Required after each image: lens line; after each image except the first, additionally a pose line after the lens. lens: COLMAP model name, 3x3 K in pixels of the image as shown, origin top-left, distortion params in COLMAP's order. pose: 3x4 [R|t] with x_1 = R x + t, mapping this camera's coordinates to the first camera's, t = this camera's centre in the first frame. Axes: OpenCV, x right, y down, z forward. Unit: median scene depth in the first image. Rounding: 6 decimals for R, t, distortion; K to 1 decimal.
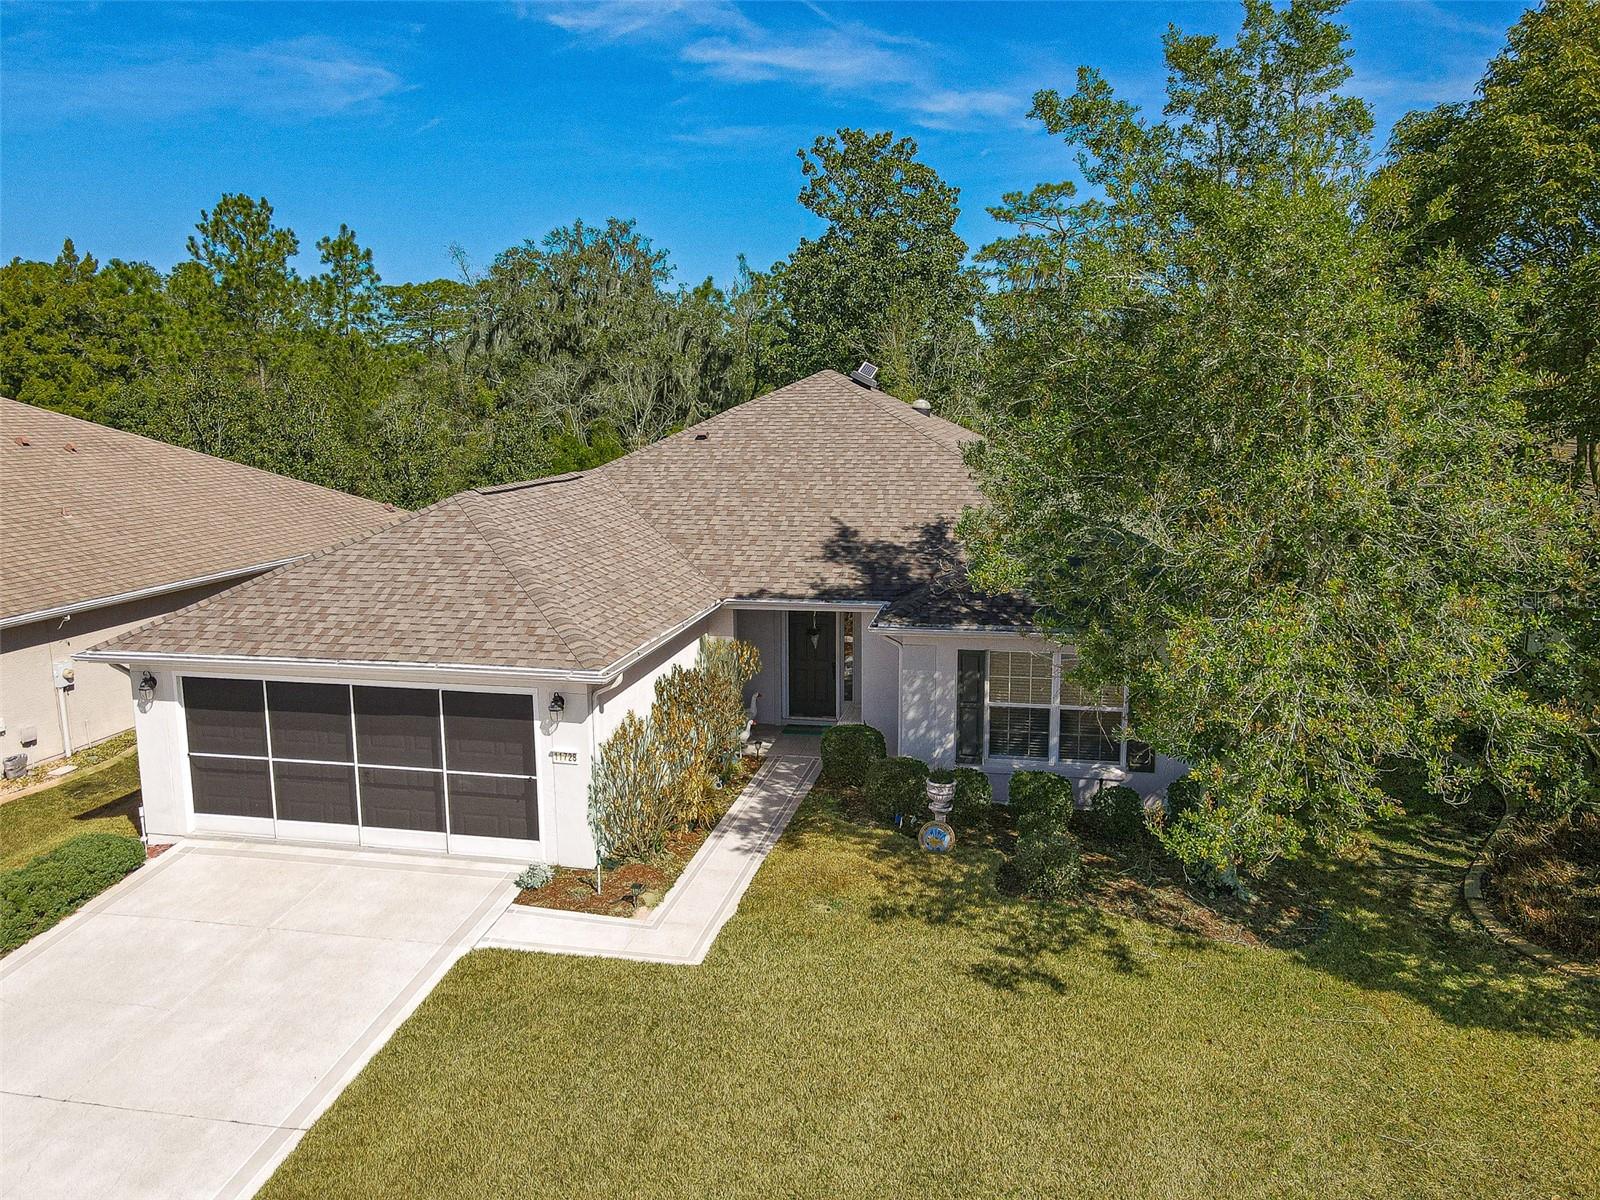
lens RADIAL K [[1178.9, 0, 801.0], [0, 1178.9, 606.9], [0, 0, 1]] dist [-0.003864, 0.031247]
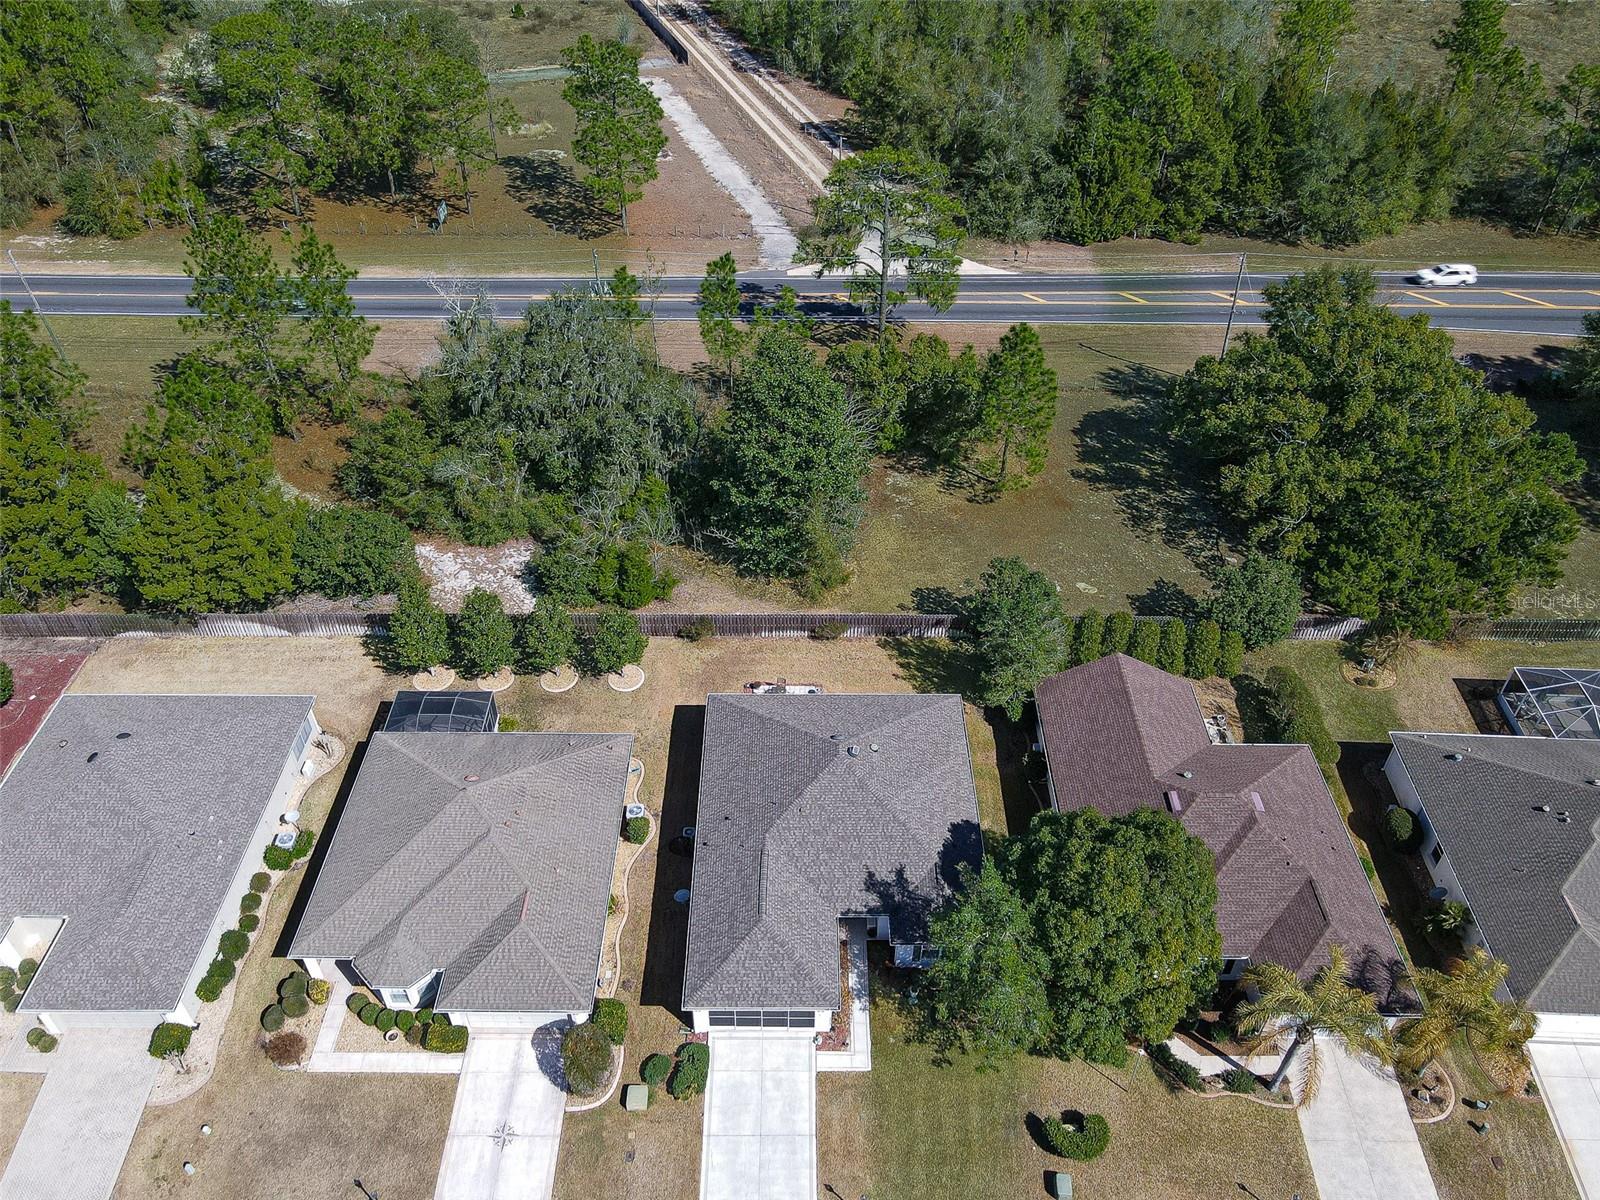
lens RADIAL K [[1210.2, 0, 801.1], [0, 1210.2, 602.5], [0, 0, 1]] dist [-0.005304, 0.036222]
pose [[0.977376, -0.127041, 0.169108, -0.720873], [0.025207, 0.863787, 0.503226, -2.835559], [-0.210004, -0.487578, 0.847447, -1.565975]]
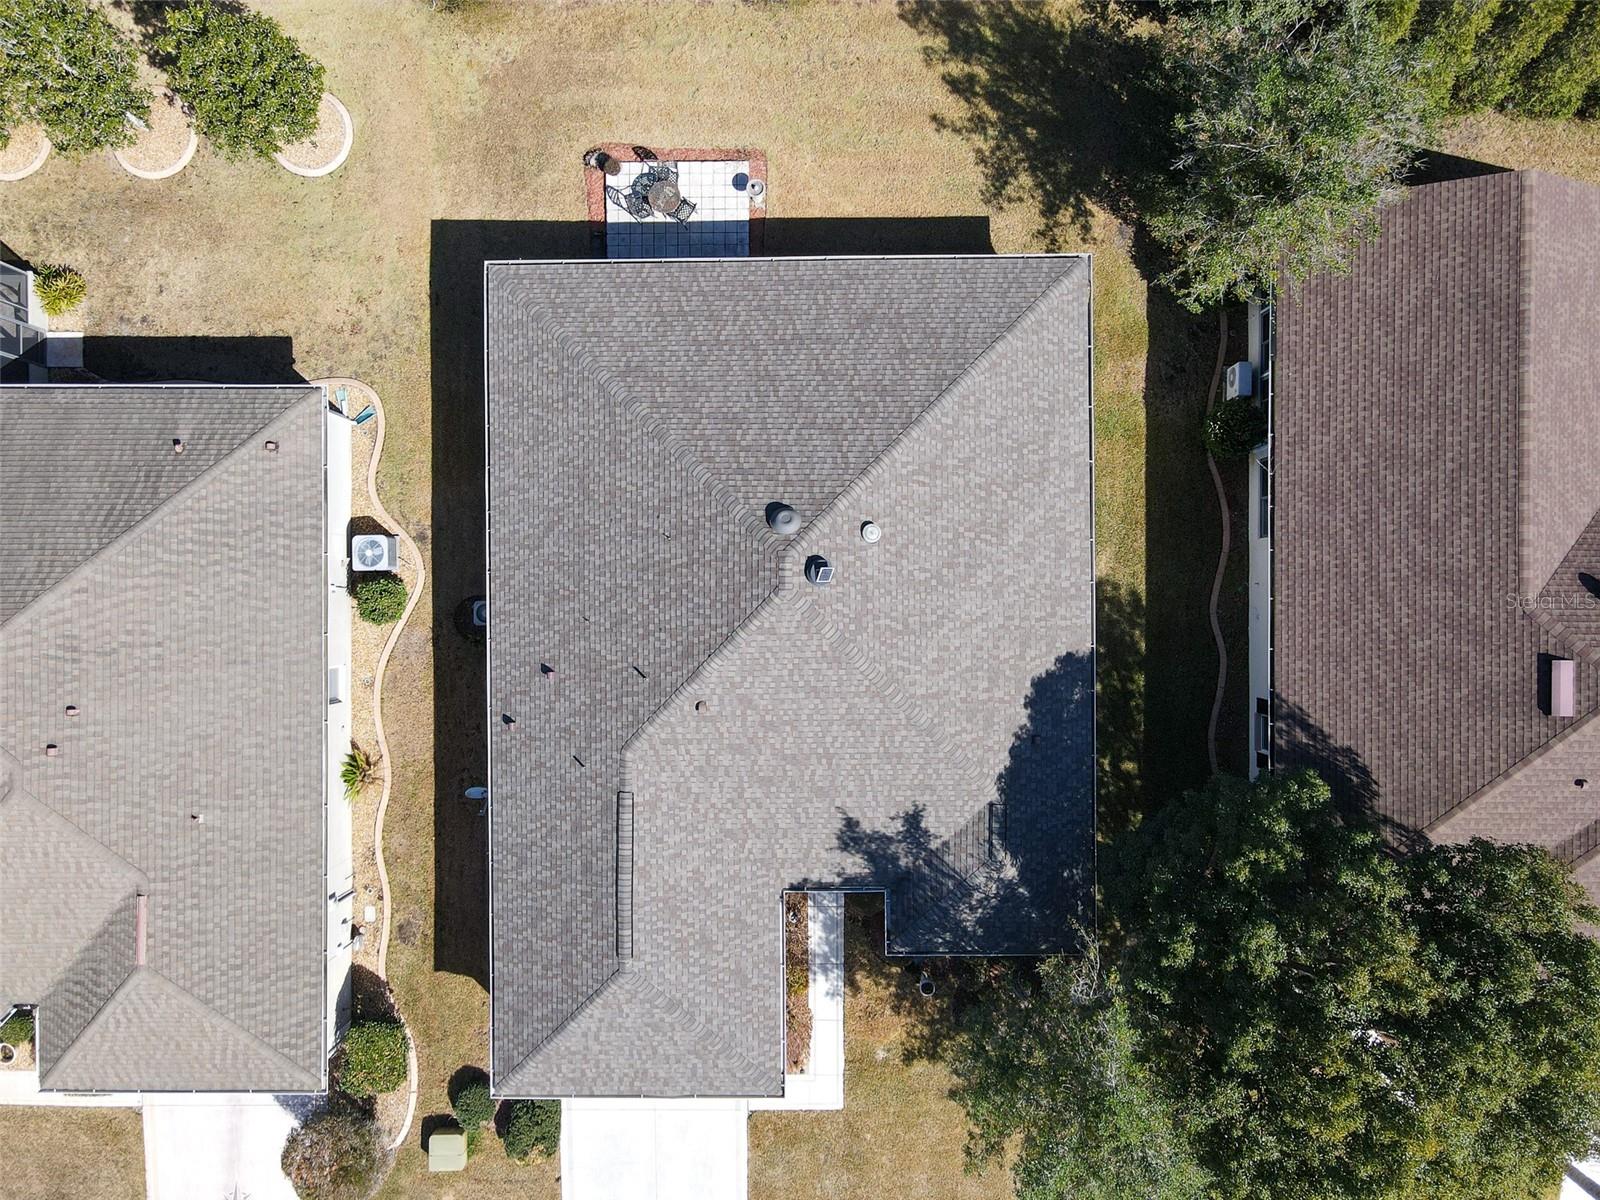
lens RADIAL K [[1166.6, 0, 797.7], [0, 1166.6, 605.4], [0, 0, 1]] dist [0.008878, 0.010366]
pose [[0.976136, -0.217011, -0.008058, 0.059419], [0.045862, 0.169736, 0.984422, -1.932305], [-0.212263, -0.961299, 0.175637, 1.317712]]
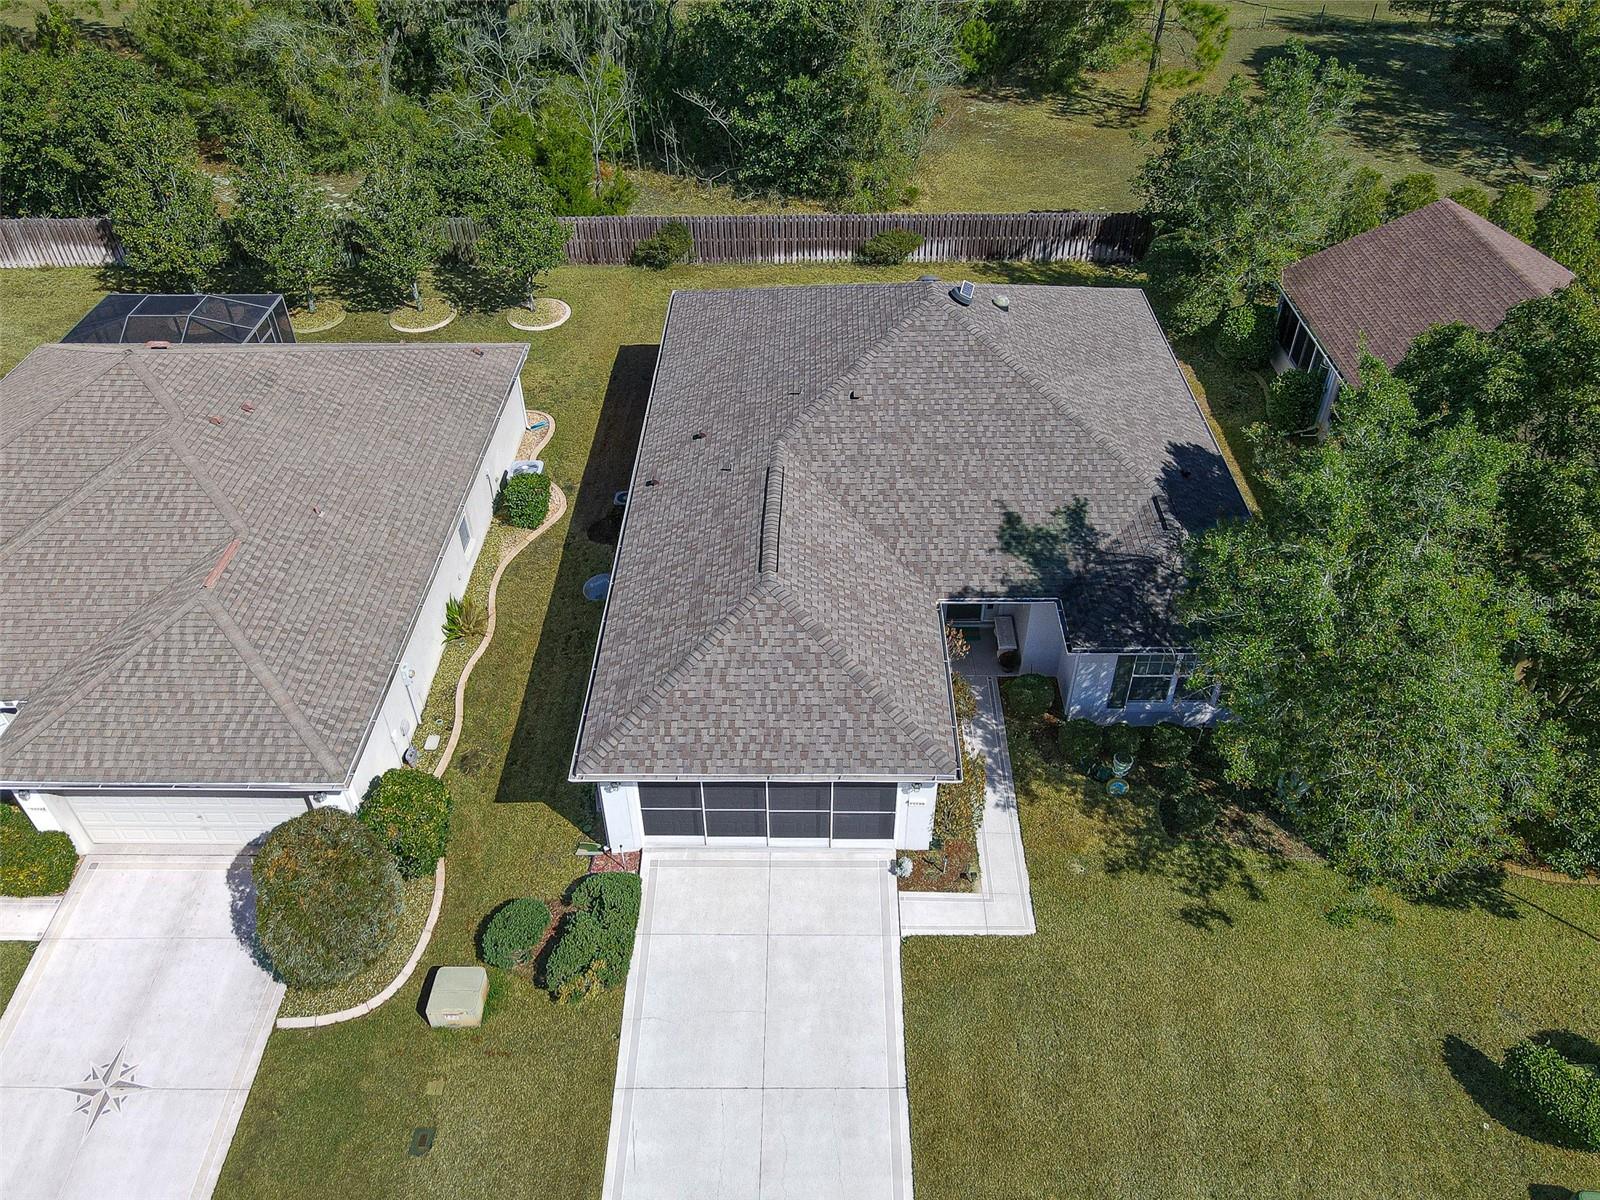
lens RADIAL K [[1178.9, 0, 801.0], [0, 1178.9, 606.9], [0, 0, 1]] dist [-0.003864, 0.031247]
pose [[0.979842, -0.129802, 0.151860, -0.525814], [0.036982, 0.864873, 0.500627, -0.846364], [-0.196321, -0.484919, 0.852239, -0.180368]]
